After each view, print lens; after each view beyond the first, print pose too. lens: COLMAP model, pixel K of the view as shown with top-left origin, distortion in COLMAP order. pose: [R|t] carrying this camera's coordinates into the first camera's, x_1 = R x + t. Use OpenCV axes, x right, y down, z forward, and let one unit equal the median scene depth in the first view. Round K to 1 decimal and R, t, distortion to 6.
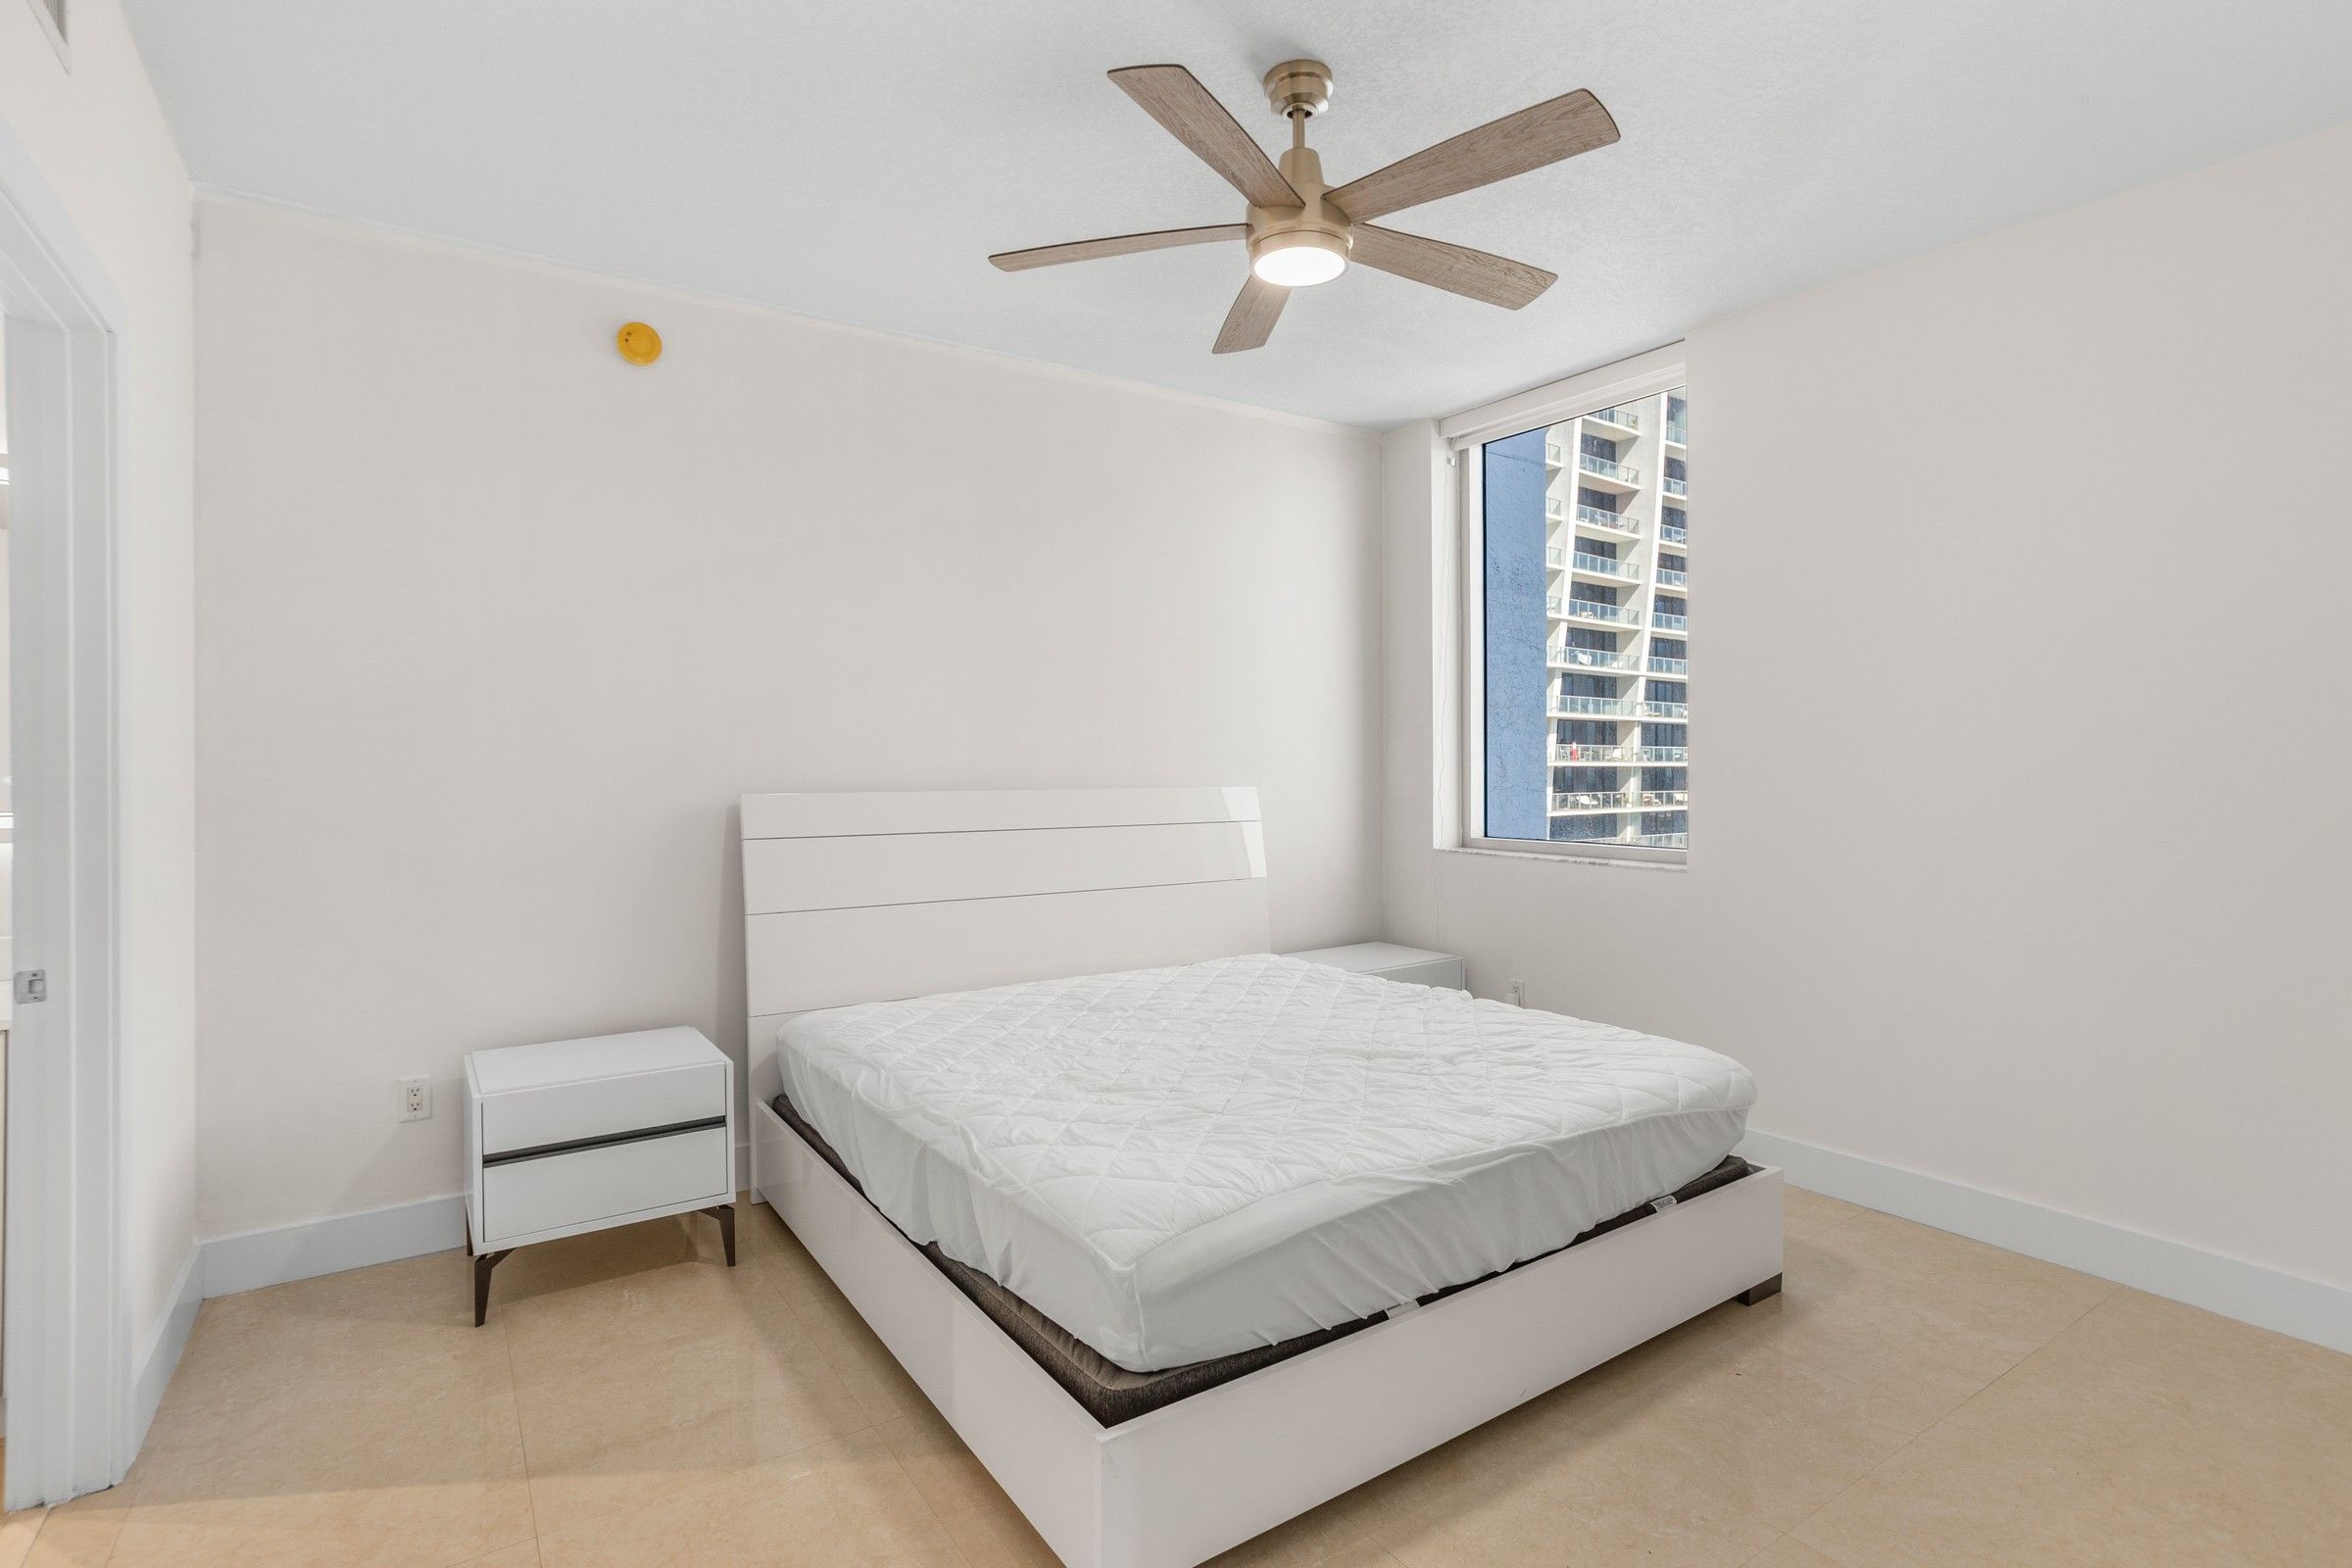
lens RADIAL K [[1135.4, 0, 1176.4], [0, 1135.4, 776.2], [0, 0, 1]] dist [-0.049301, 0.037156]
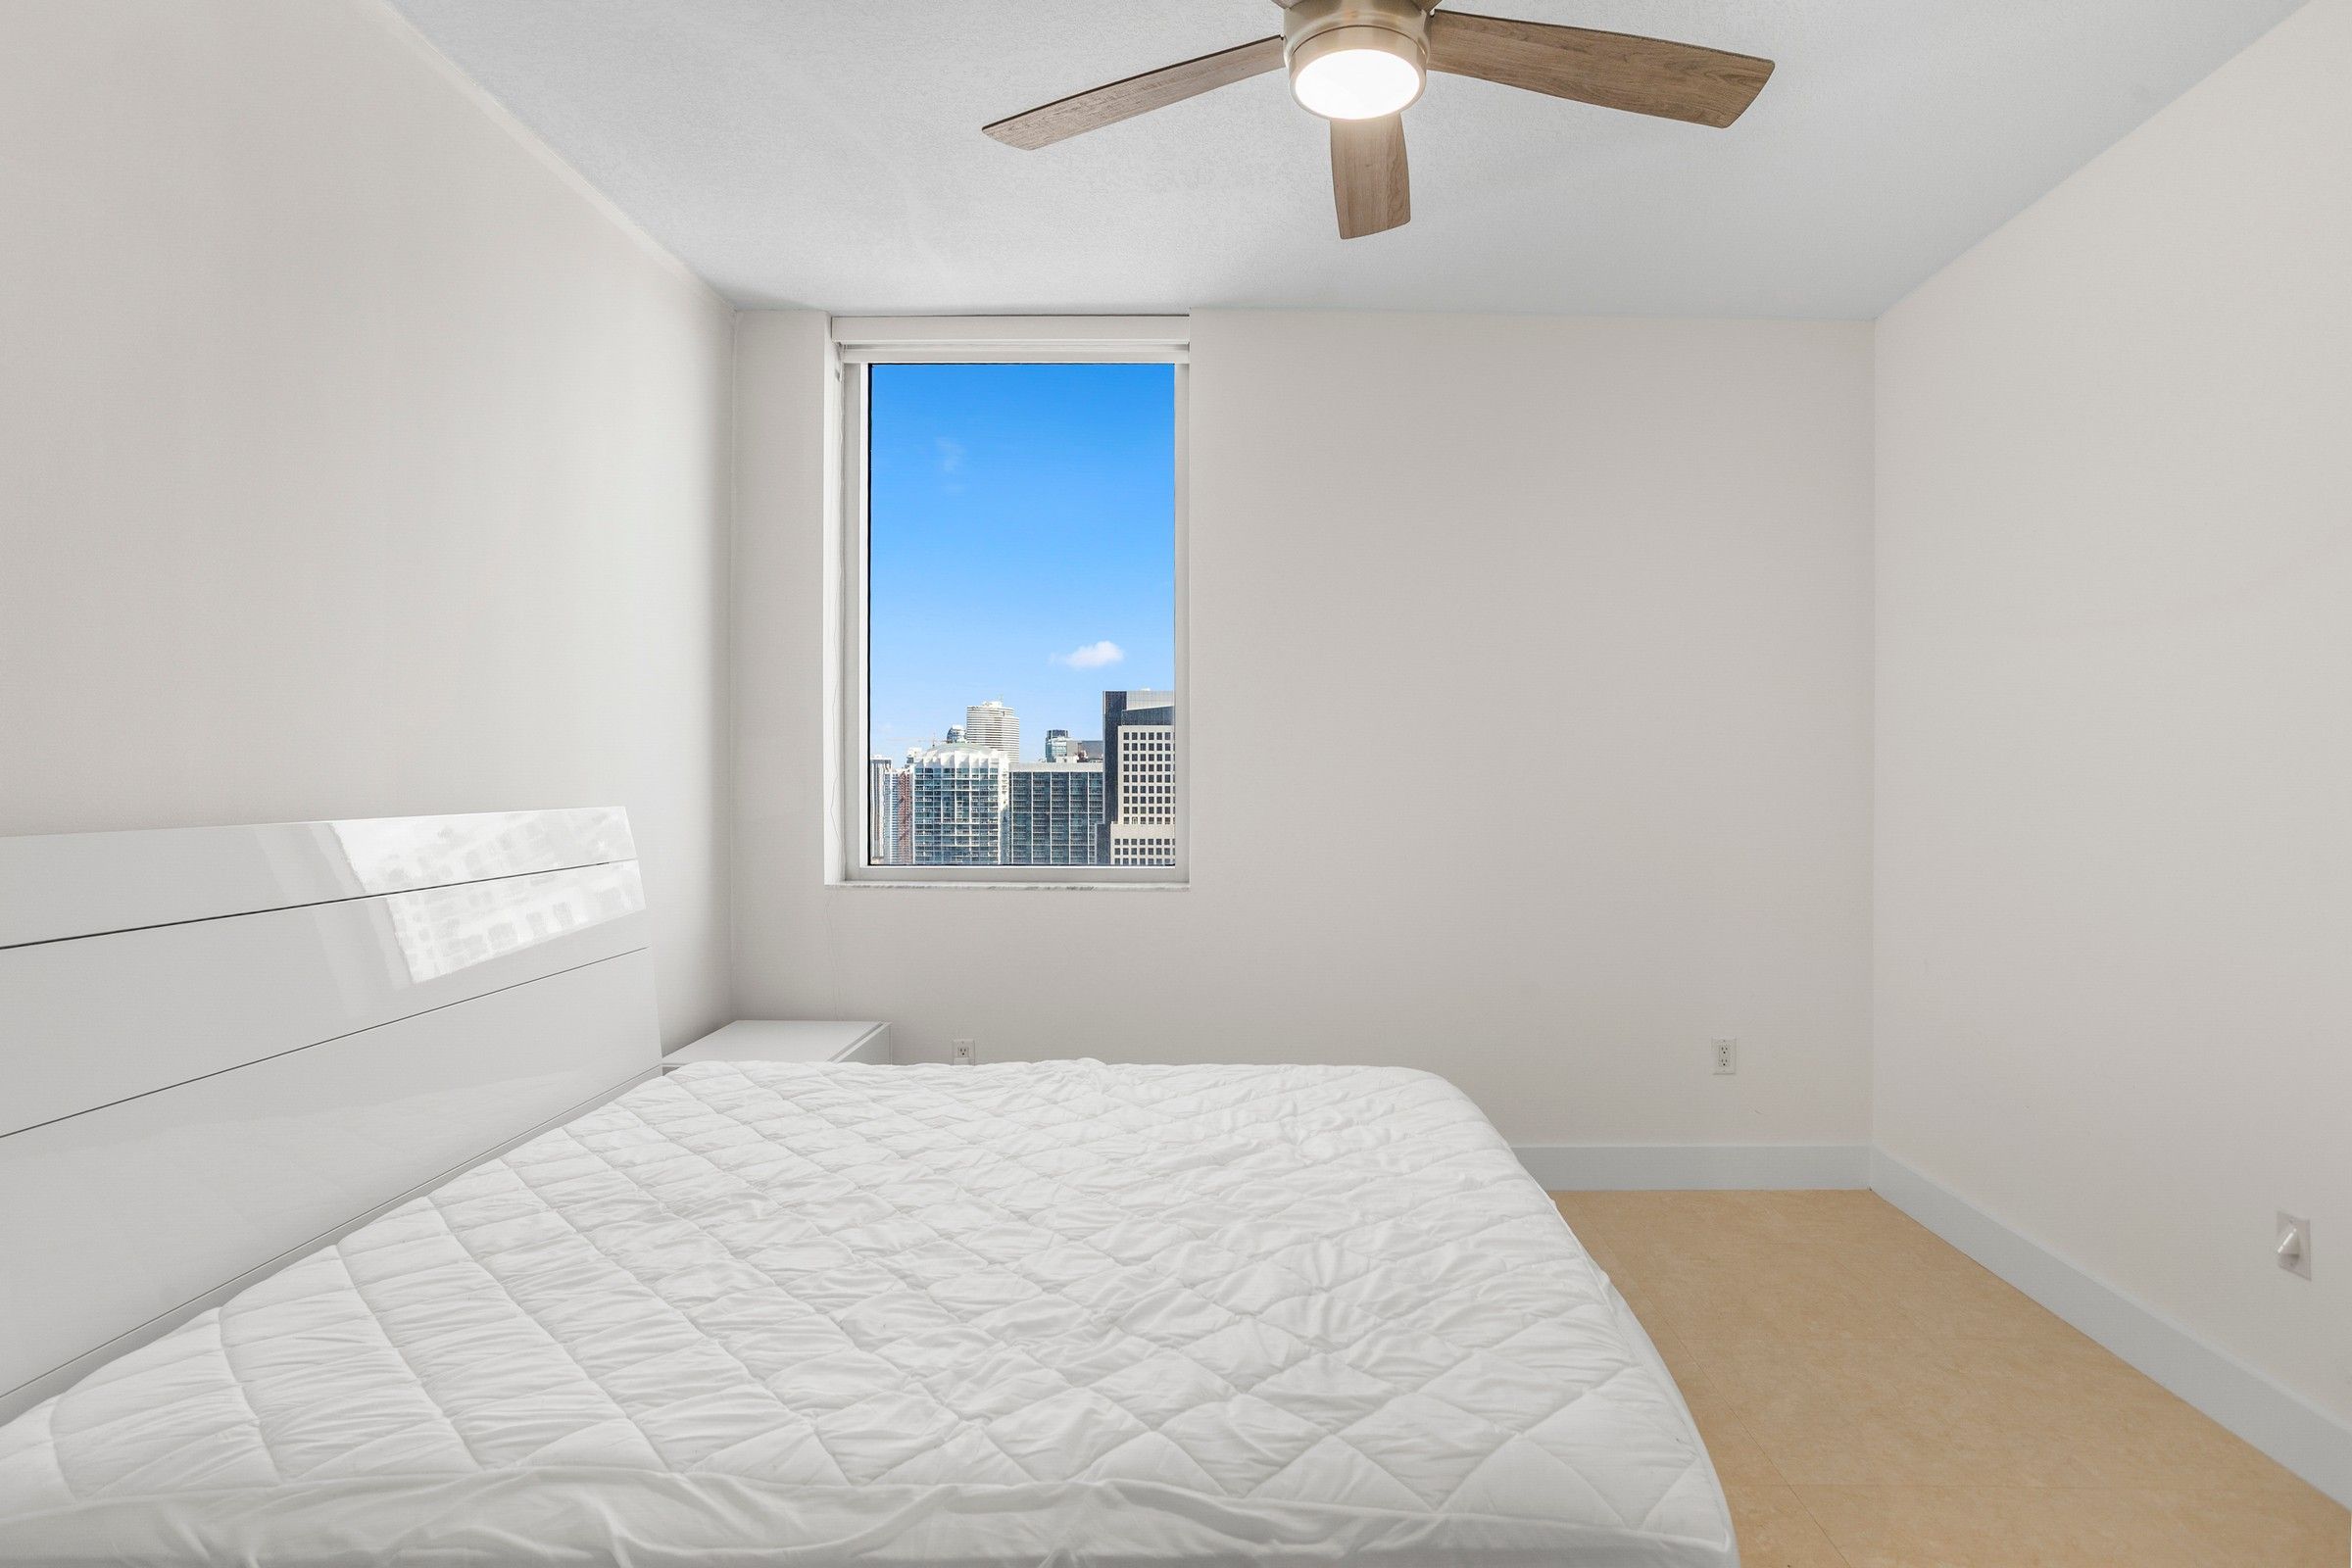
lens RADIAL K [[1241.3, 0, 1264.3], [0, 1241.3, 786.4], [0, 0, 1]] dist [-0.051907, 0.054814]
pose [[0.560331, -0.003796, 0.828260, -0.528759], [0.004357, 0.999989, 0.001636, -0.002687], [-0.828257, 0.002692, 0.560342, 0.553836]]
